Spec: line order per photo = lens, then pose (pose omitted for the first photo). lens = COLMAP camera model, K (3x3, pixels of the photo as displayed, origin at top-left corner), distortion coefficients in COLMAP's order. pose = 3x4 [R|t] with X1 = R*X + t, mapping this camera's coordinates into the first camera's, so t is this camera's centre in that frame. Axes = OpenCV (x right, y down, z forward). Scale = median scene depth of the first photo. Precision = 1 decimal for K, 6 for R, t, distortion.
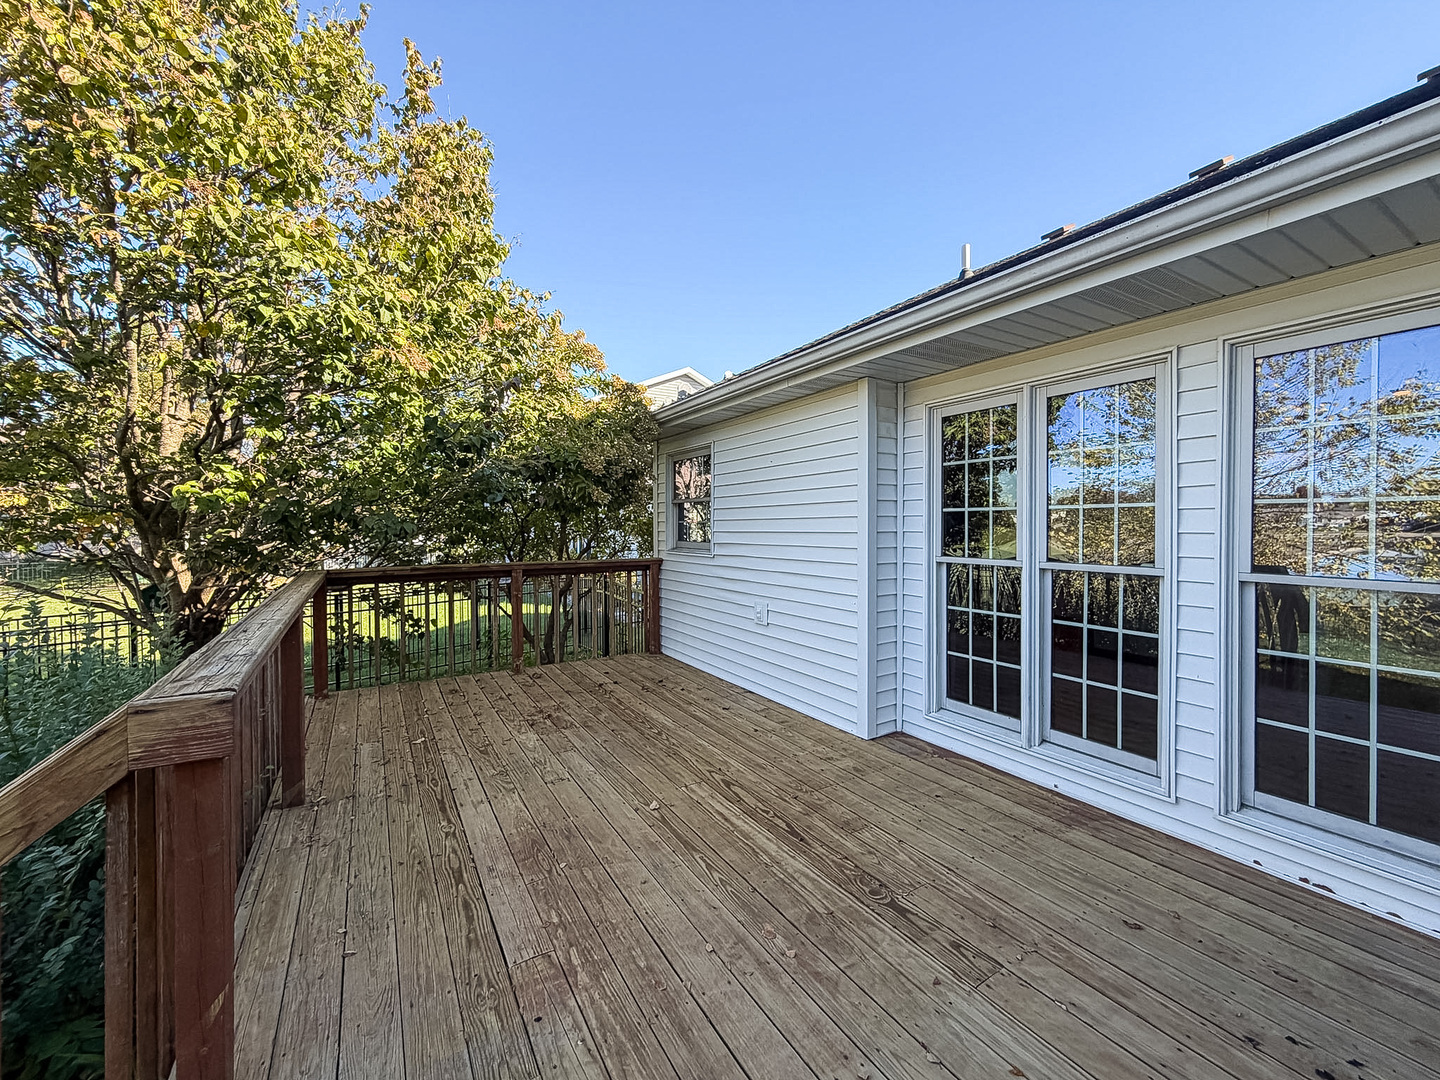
lens RADIAL K [[580.8, 0, 694.3], [0, 580.8, 536.0], [0, 0, 1]] dist [-0.001170, -0.000119]
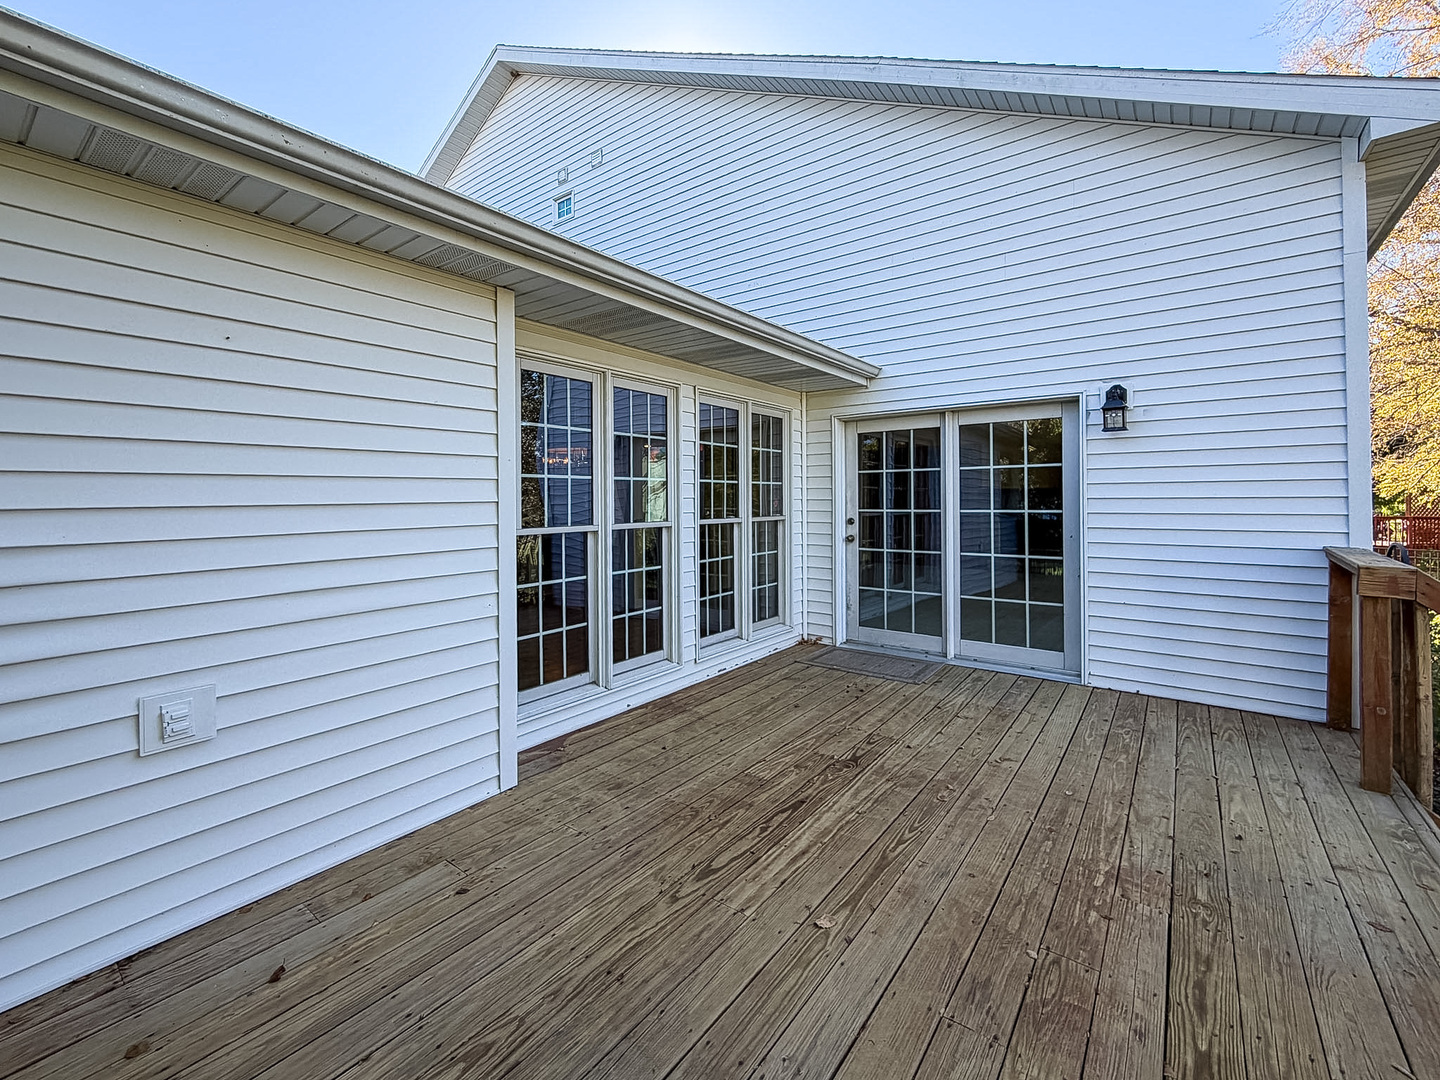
lens RADIAL K [[584.7, 0, 718.4], [0, 584.7, 494.5], [0, 0, 1]] dist [0.000032, -0.000027]
pose [[-0.374652, 0.010468, 0.927106, -0.611668], [0.027101, 0.999633, -0.000335, -0.008766], [-0.926769, 0.025000, -0.374798, 1.306853]]
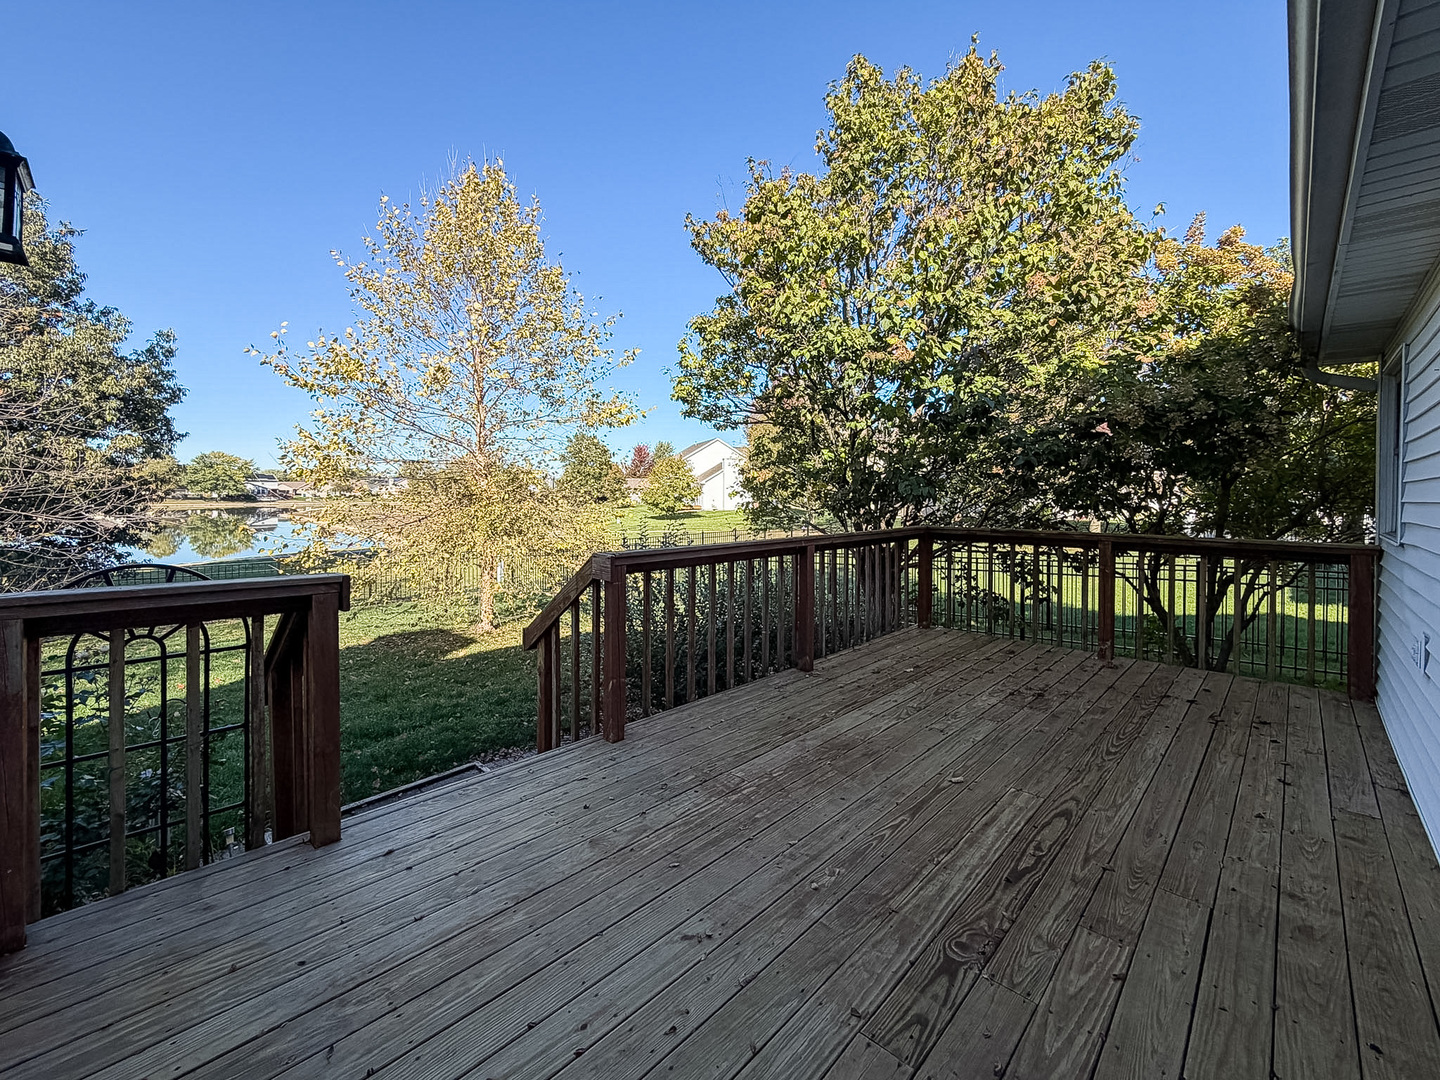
lens RADIAL K [[584.7, 0, 718.4], [0, 584.7, 494.5], [0, 0, 1]] dist [0.000032, -0.000027]
pose [[0.282268, 0.009685, -0.959287, 0.739697], [-0.025769, 0.999665, 0.002510, -0.007267], [0.958989, 0.024011, 0.282423, 0.318768]]
